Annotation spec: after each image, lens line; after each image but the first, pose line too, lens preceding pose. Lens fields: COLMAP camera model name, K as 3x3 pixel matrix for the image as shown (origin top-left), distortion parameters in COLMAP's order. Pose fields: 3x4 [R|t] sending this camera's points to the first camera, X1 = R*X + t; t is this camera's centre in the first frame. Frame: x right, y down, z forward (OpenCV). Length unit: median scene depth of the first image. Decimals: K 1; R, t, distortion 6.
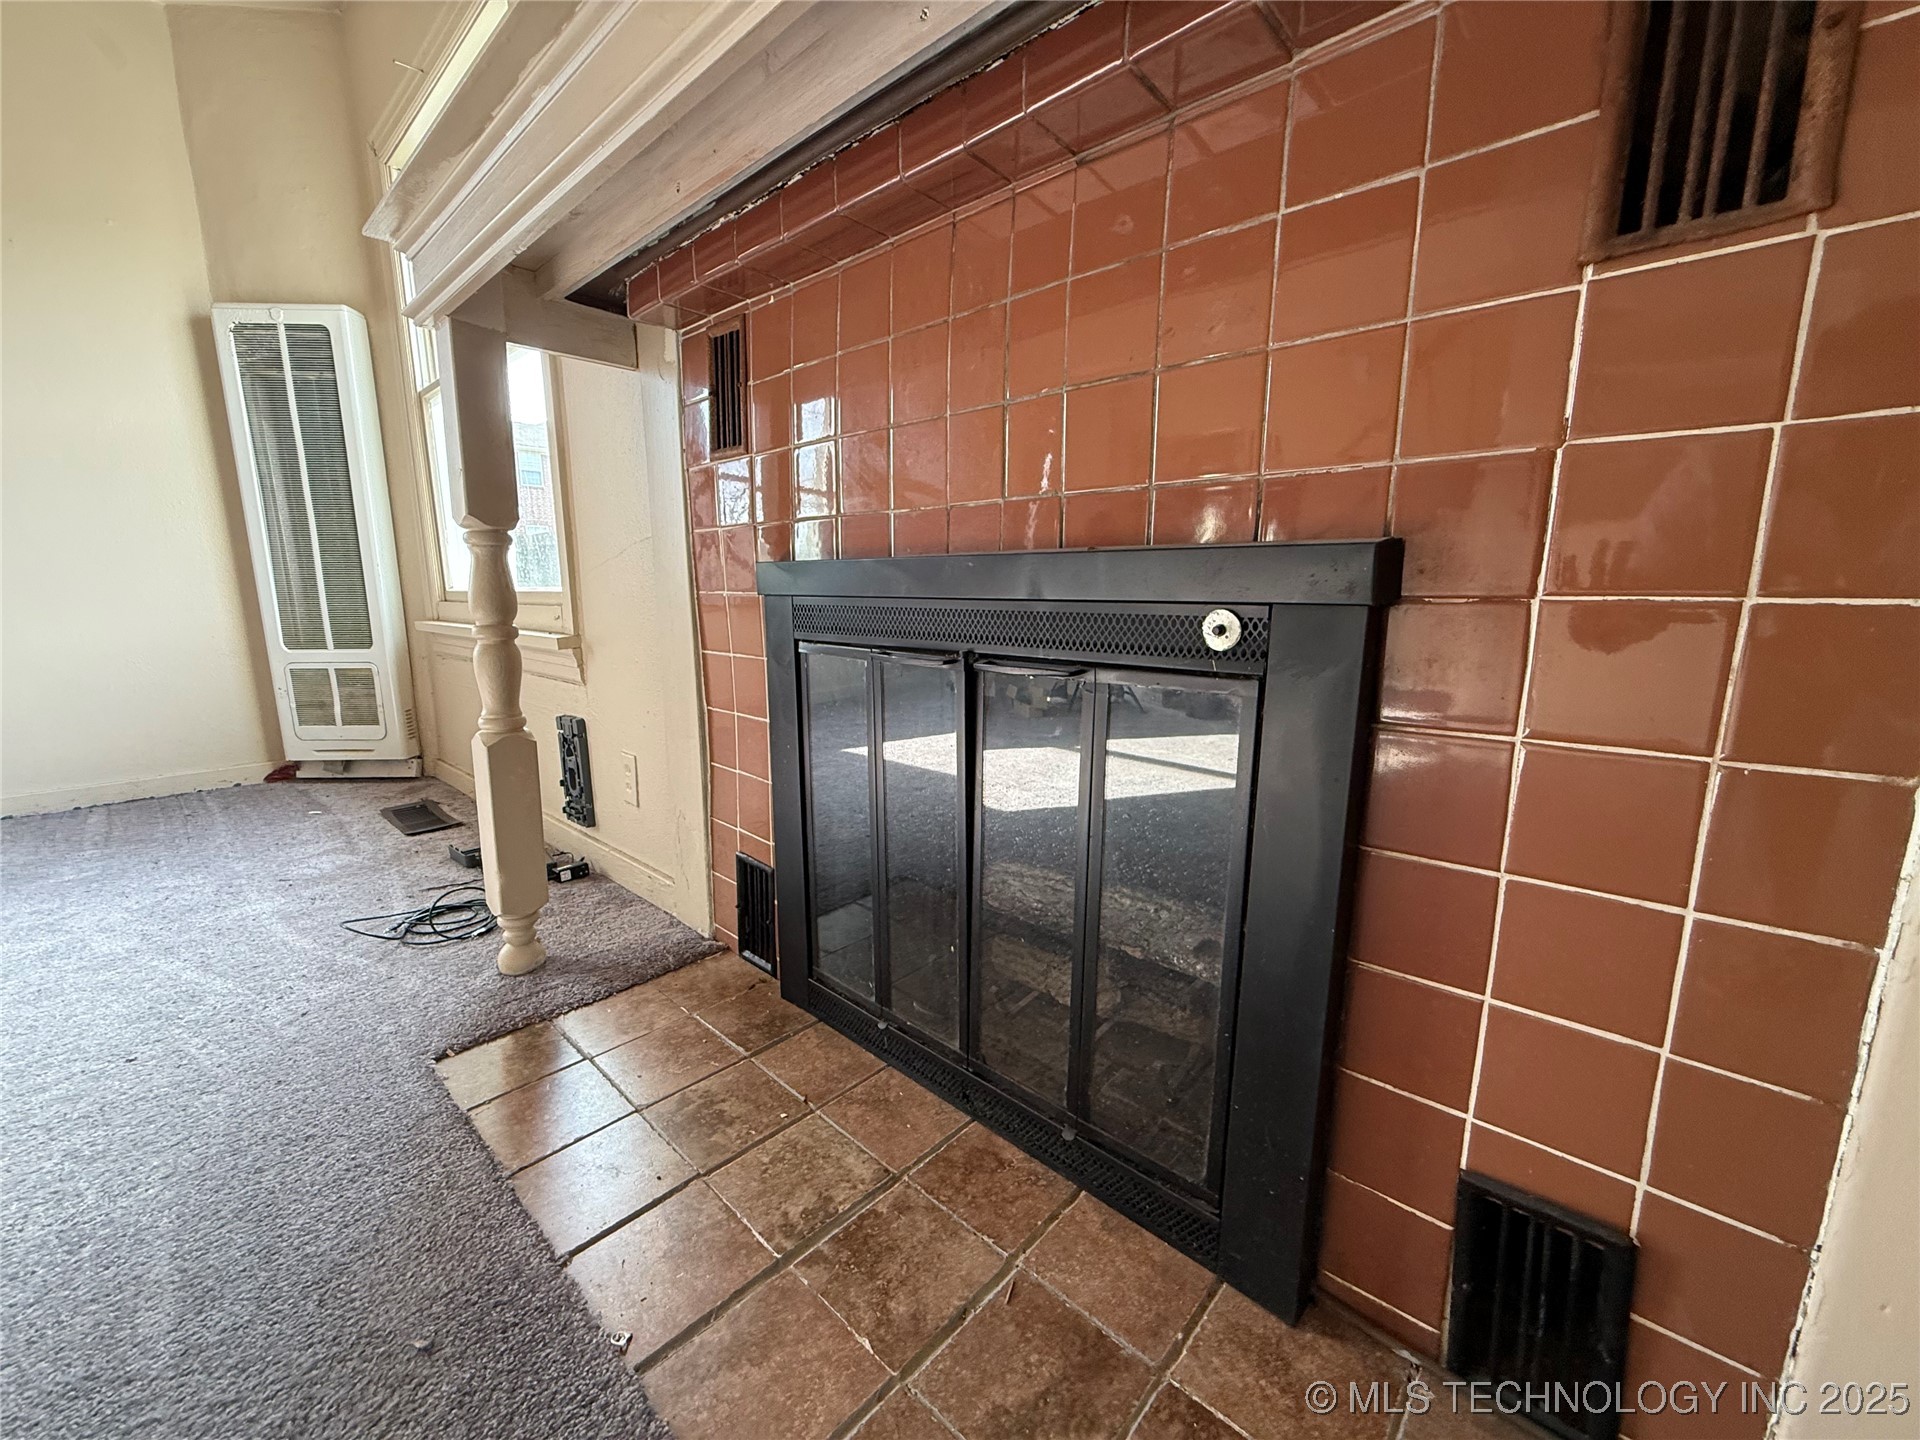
lens RADIAL K [[766.1, 0, 960.9], [0, 766.1, 721.1], [0, 0, 1]] dist [0.000008, 0.000854]
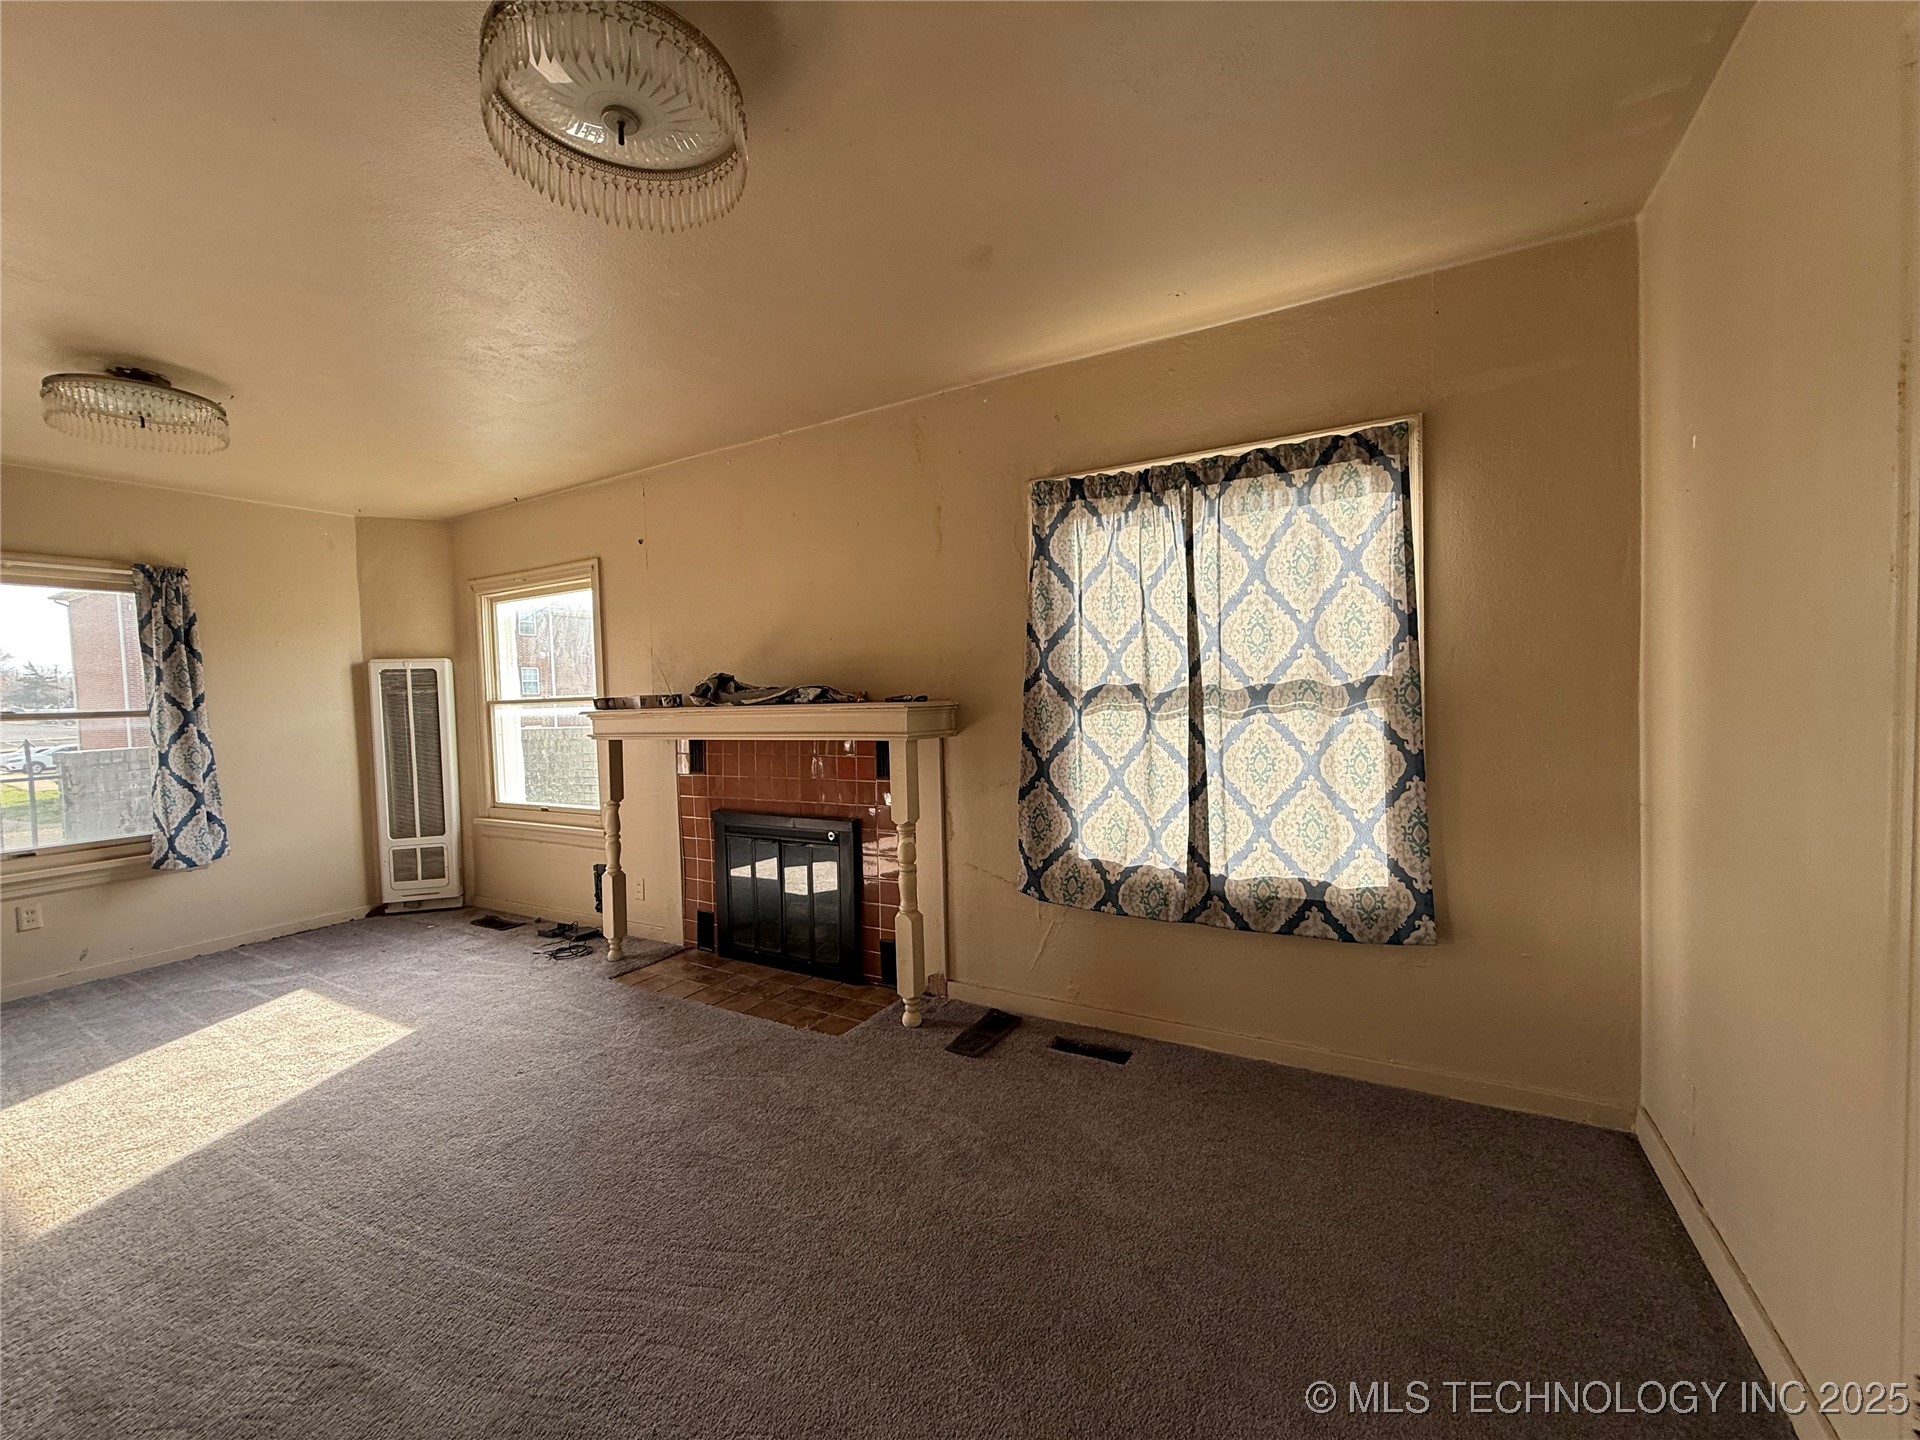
lens RADIAL K [[766.1, 0, 951.2], [0, 766.1, 726.3], [0, 0, 1]] dist [0.000008, 0.000854]
pose [[0.975164, -0.037377, 0.218308, 0.012322], [0.067527, 0.988904, -0.132324, -0.031586], [-0.210940, 0.143780, 0.966867, -1.121661]]
